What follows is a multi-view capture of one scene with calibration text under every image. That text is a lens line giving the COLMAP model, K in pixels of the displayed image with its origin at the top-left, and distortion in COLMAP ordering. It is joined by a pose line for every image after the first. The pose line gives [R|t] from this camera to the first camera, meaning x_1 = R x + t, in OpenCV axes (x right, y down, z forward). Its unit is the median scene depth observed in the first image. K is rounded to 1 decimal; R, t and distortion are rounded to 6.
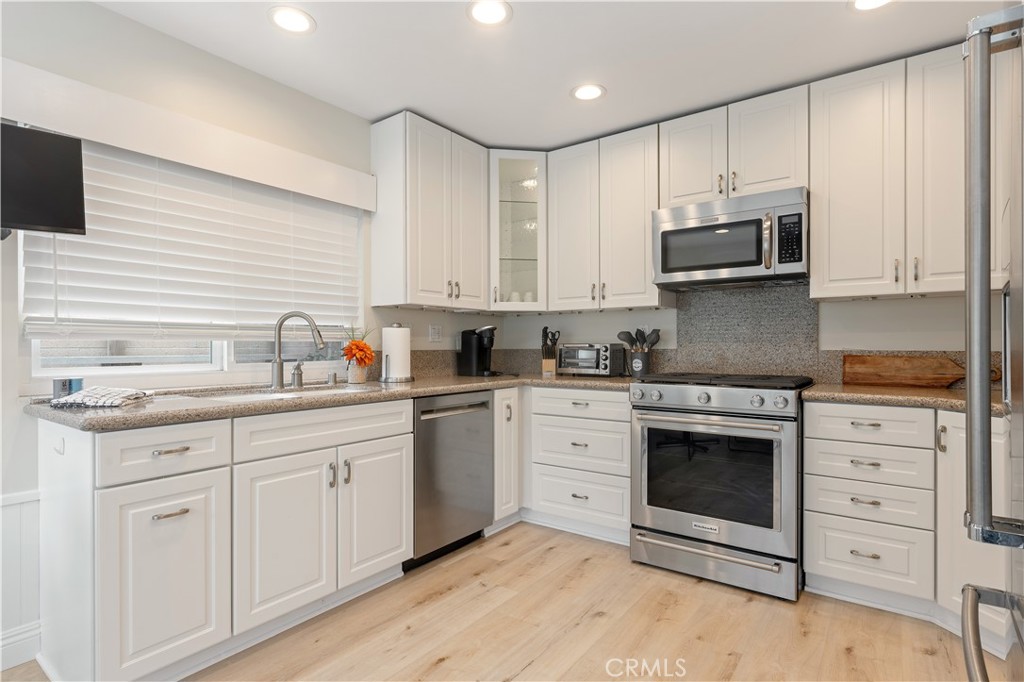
lens RADIAL K [[516.0, 0, 508.5], [0, 516.0, 341.4], [0, 0, 1]] dist [0.005404, 0.000029]
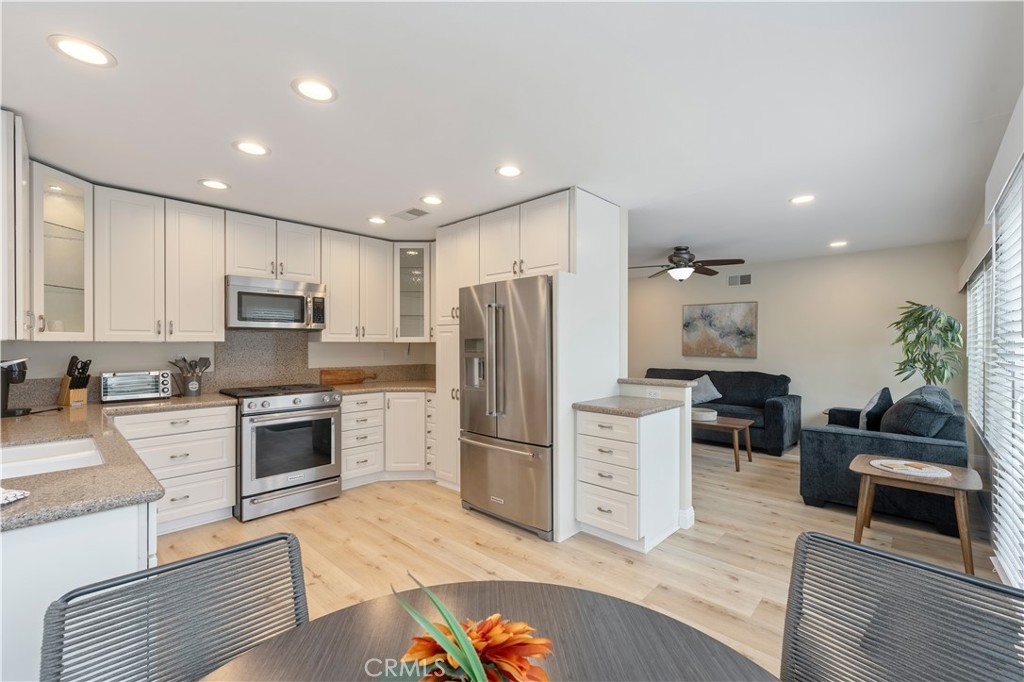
lens RADIAL K [[384.2, 0, 512.2], [0, 384.2, 346.6], [0, 0, 1]] dist [0.001915, 0.000124]
pose [[0.161622, 0.005234, 0.986839, -0.638771], [-0.006758, 0.999968, -0.004197, -0.060401], [-0.986830, -0.005991, 0.161652, 0.076620]]
